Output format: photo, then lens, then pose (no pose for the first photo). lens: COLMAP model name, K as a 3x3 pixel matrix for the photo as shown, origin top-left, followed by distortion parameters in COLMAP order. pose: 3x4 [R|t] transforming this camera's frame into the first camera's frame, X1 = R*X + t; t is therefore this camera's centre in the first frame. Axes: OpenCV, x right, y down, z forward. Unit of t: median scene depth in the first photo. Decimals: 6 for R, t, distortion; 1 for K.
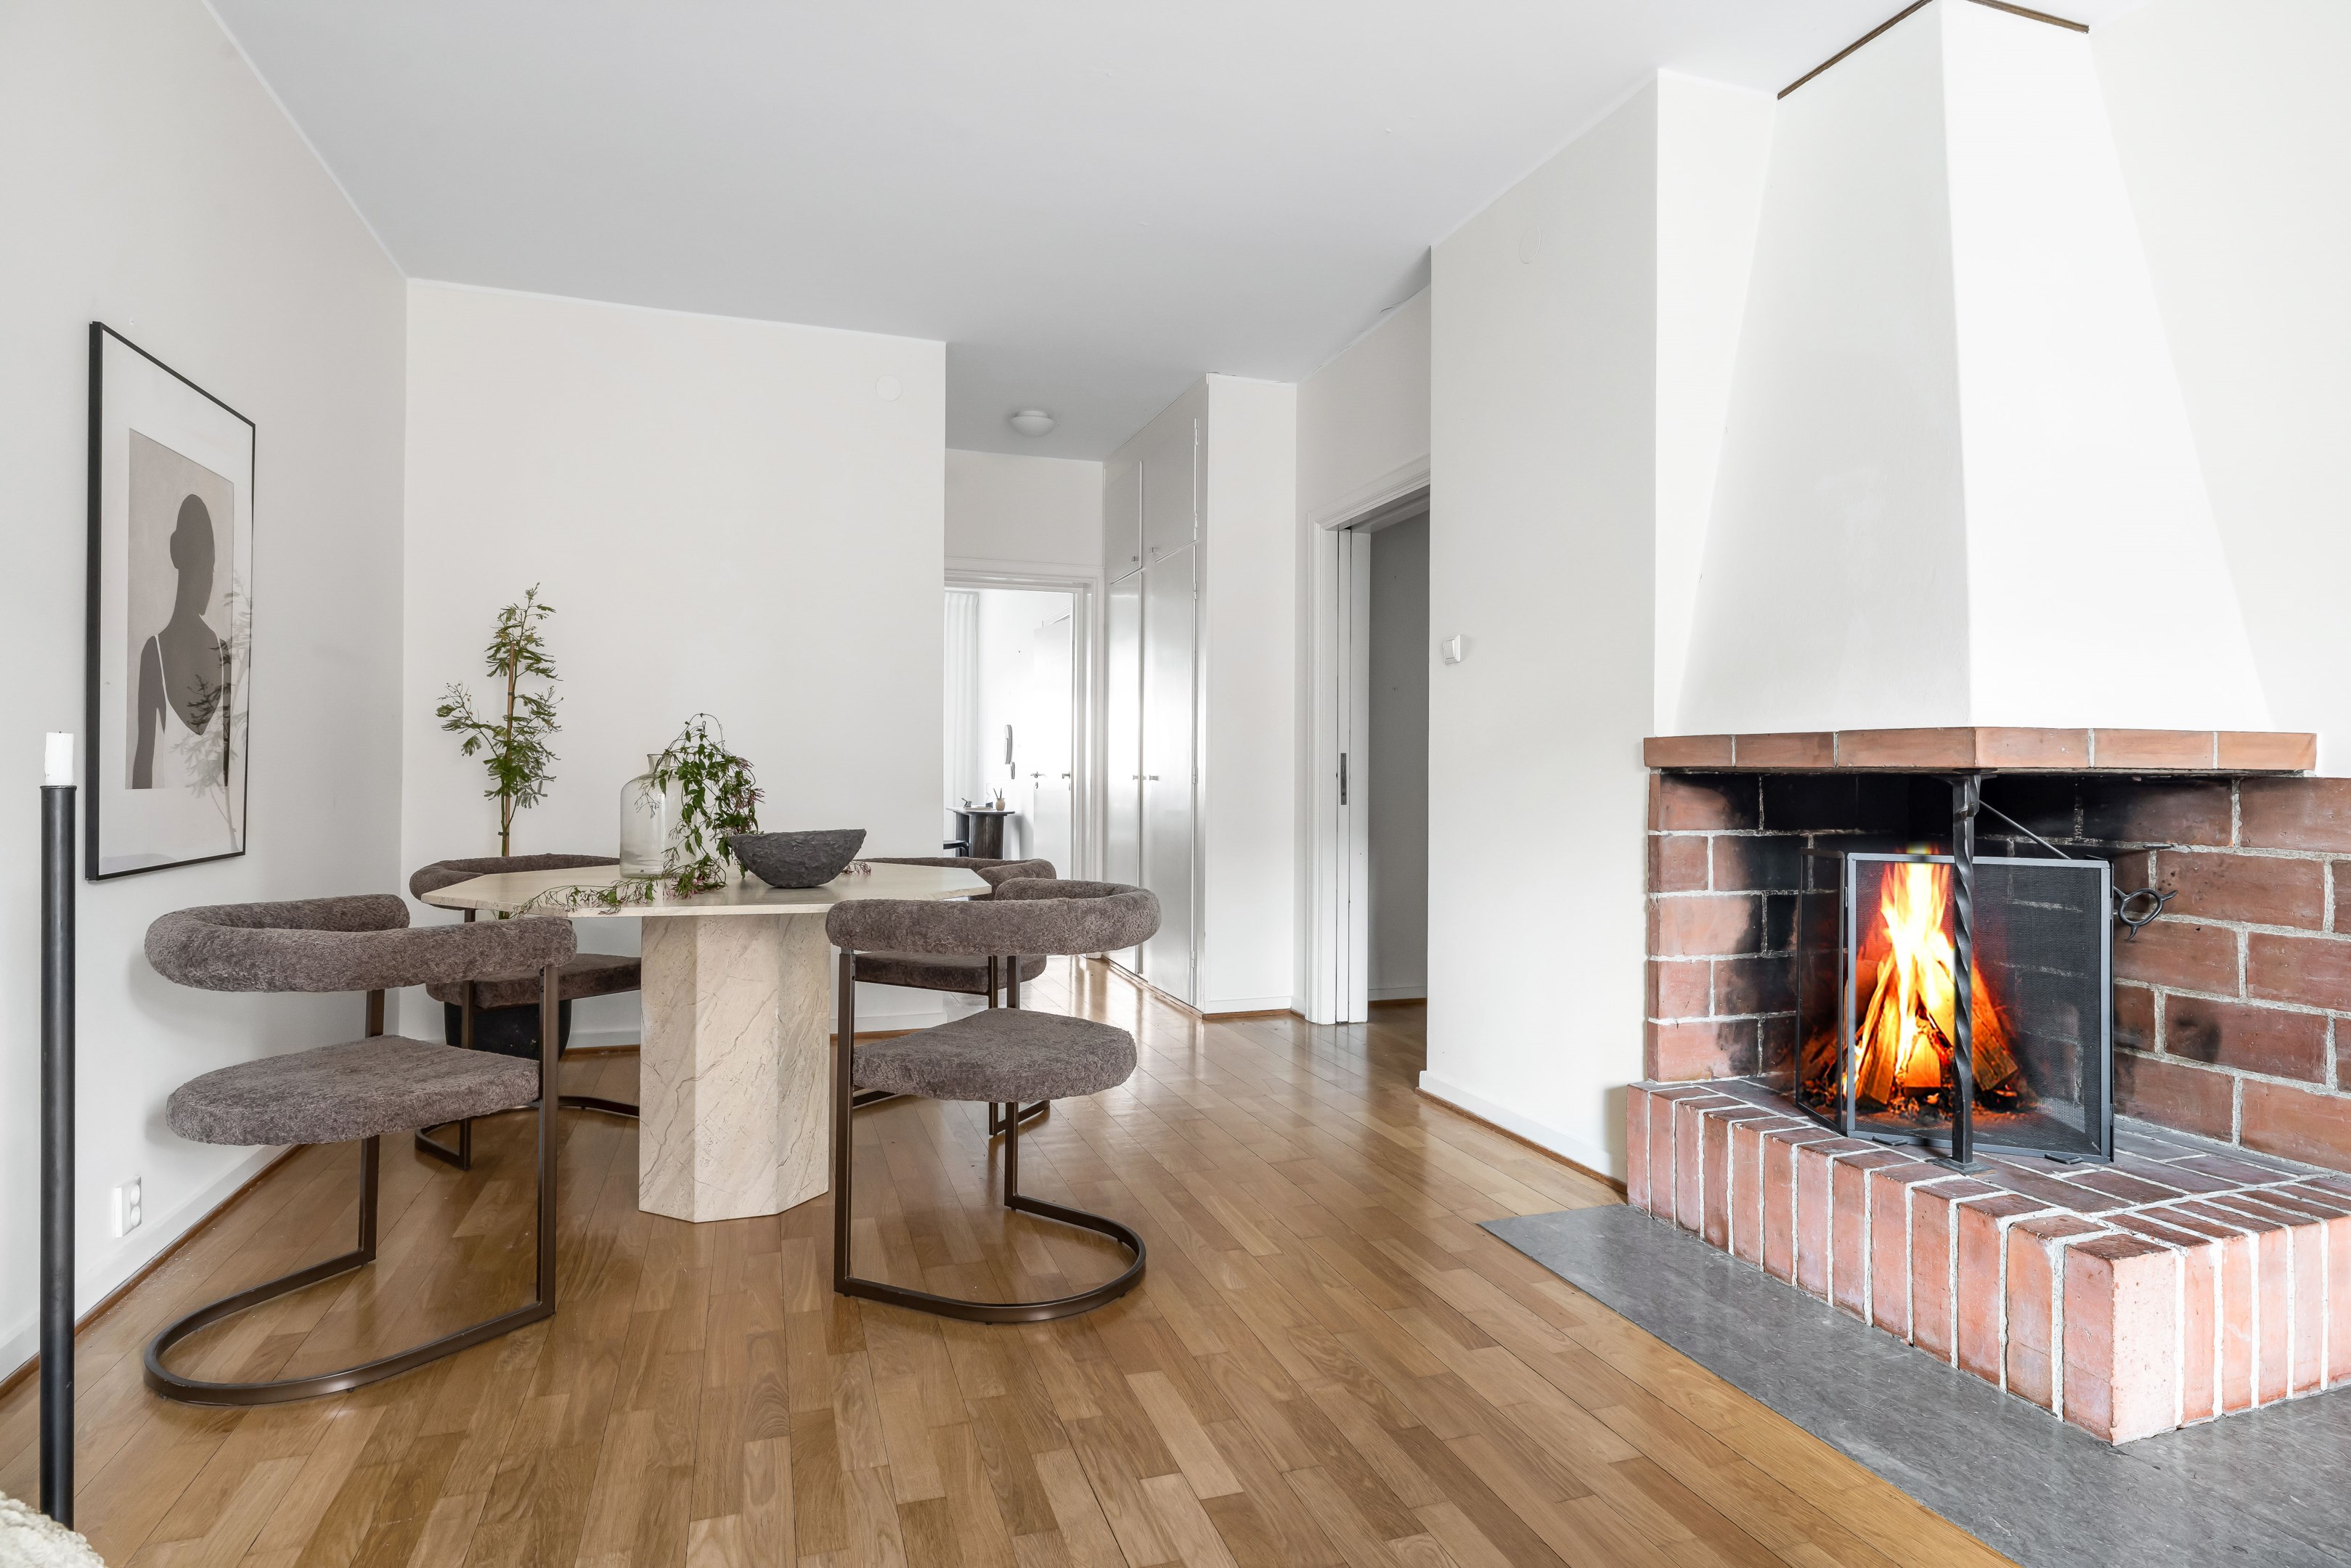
lens RADIAL K [[1253.5, 0, 1170.7], [0, 1253.5, 764.6], [0, 0, 1]] dist [0.002521, -0.001917]
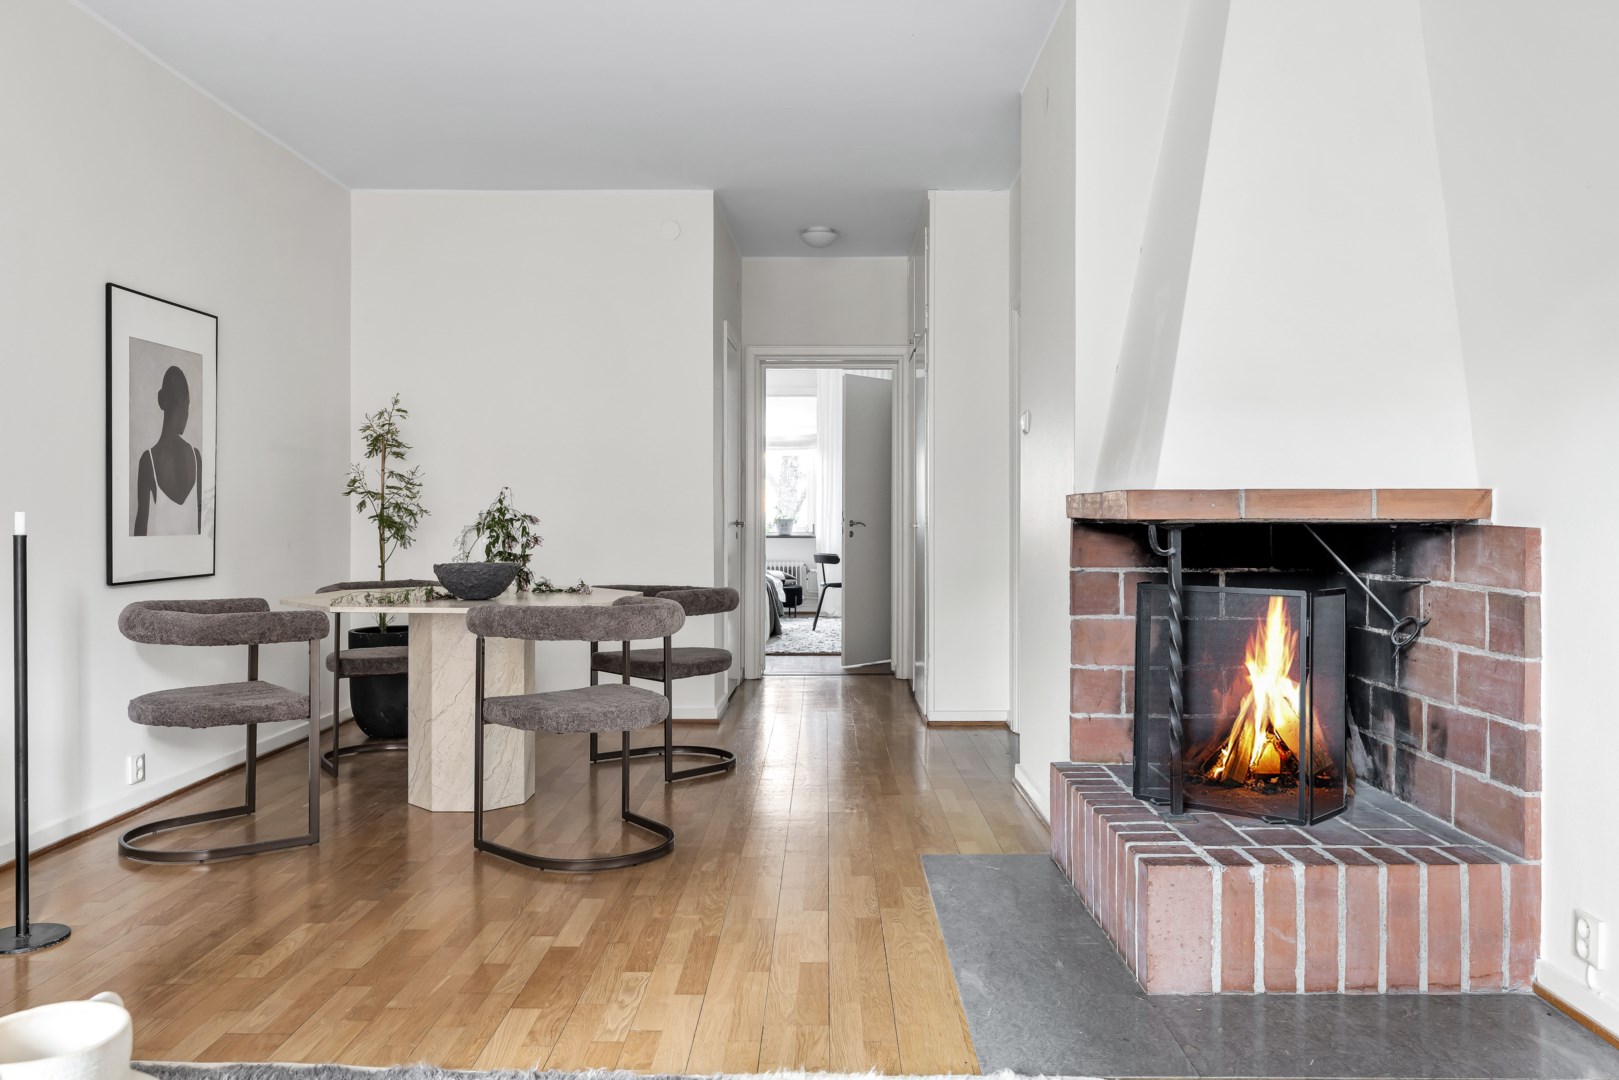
lens RADIAL K [[1232.5, 0, 800.6], [0, 1232.5, 525.6], [0, 0, 1]] dist [0.000162, -0.002275]
pose [[0.943209, -0.003747, -0.332177, 0.582565], [0.007609, 0.999918, 0.010325, -0.005971], [0.332111, -0.012266, 0.943160, -0.308438]]
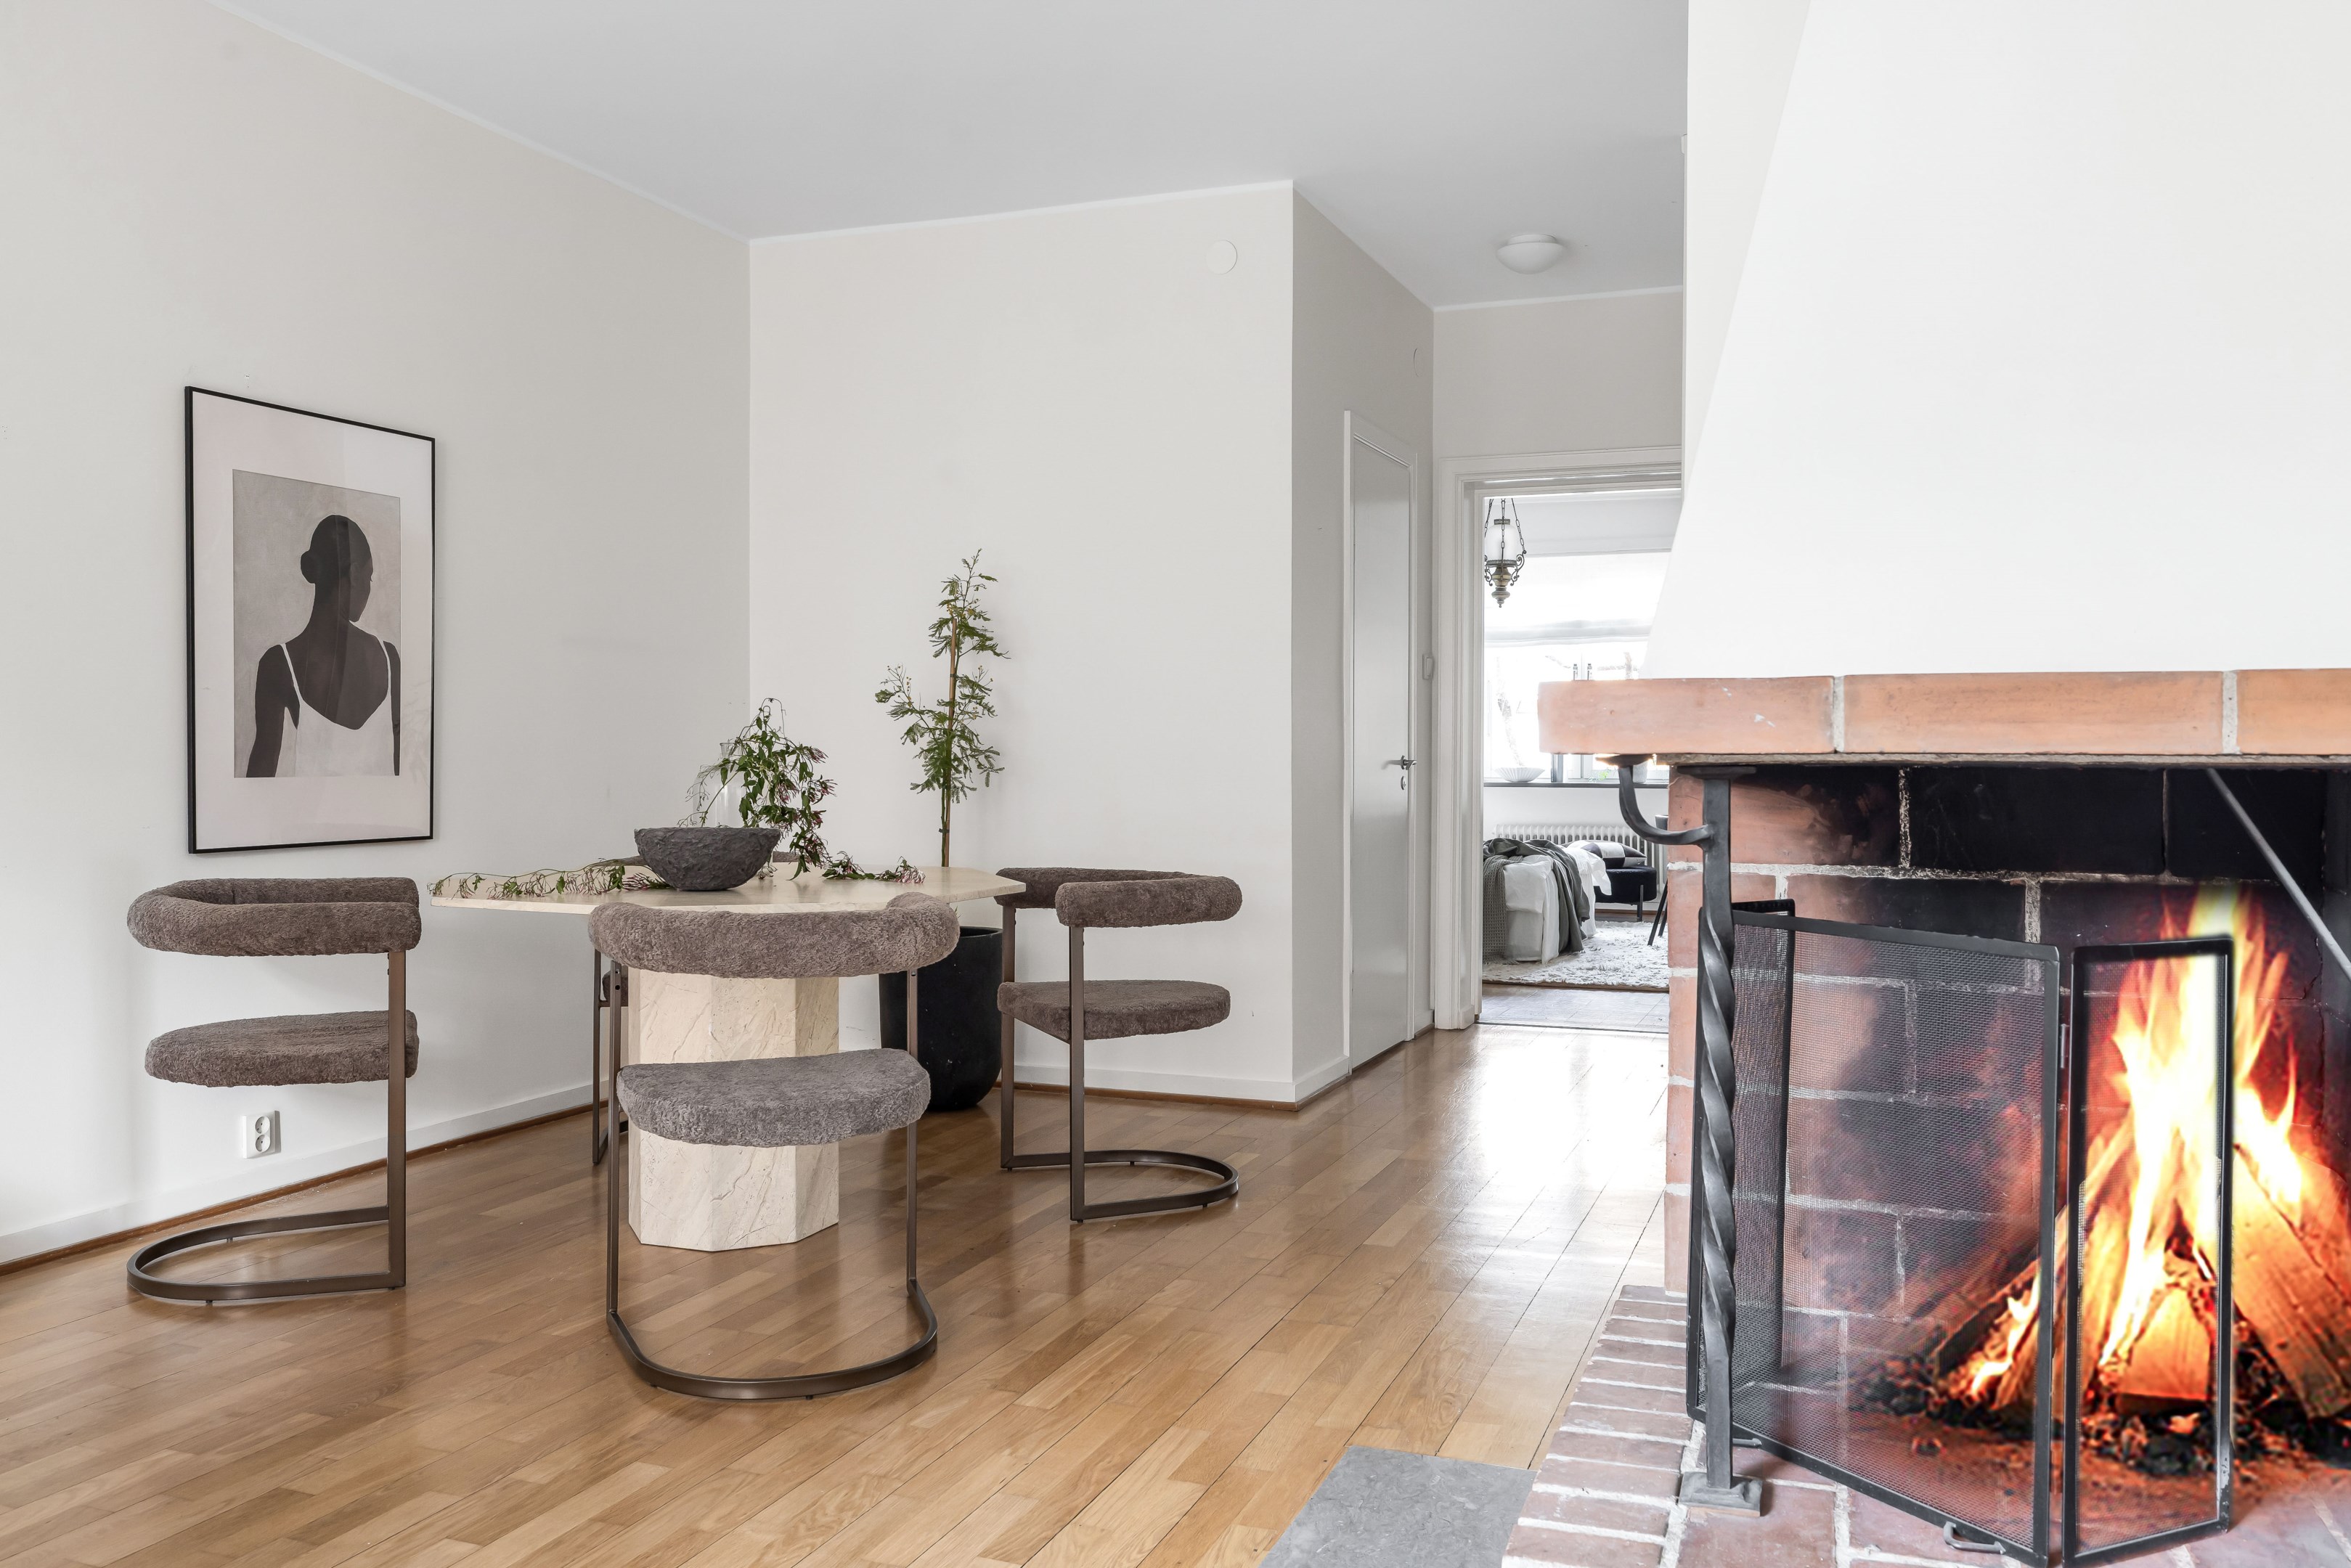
lens RADIAL K [[1810.3, 0, 1156.2], [0, 1810.3, 790.0], [0, 0, 1]] dist [0.016670, -0.020555]
pose [[0.769308, 0.008962, -0.638816, 0.793724], [0.005735, 0.999764, 0.020932, 0.000244], [0.638853, -0.019767, 0.769075, 0.211963]]
